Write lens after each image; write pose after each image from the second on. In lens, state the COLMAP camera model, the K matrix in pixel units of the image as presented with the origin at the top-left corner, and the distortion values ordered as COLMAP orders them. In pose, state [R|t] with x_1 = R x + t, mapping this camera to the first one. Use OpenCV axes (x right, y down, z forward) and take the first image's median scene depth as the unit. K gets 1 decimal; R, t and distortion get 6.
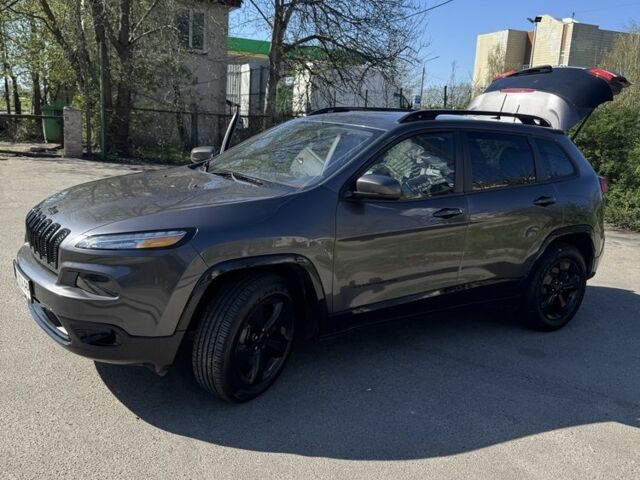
lens RADIAL K [[633.8, 0, 320.5], [0, 633.8, 241.9], [0, 0, 1]] dist [0.058132, 0.000000]
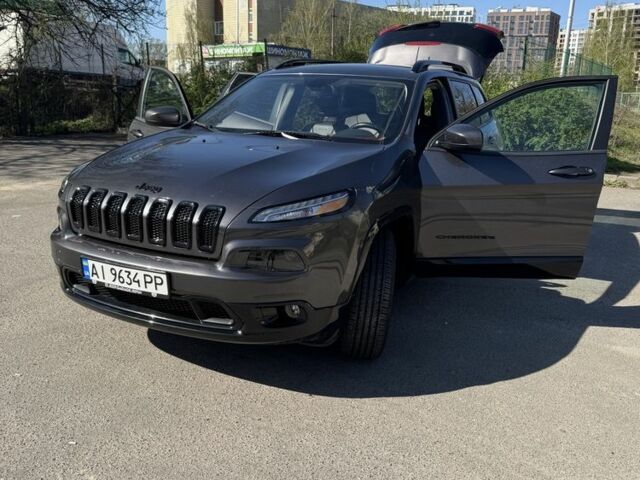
lens RADIAL K [[633.8, 0, 323.0], [0, 633.8, 240.7], [0, 0, 1]] dist [0.058132, 0.000000]
pose [[0.872424, -0.149454, 0.465339, -0.684802], [0.120656, 0.988490, 0.091268, -0.035428], [-0.473623, -0.023478, 0.880415, 0.170336]]
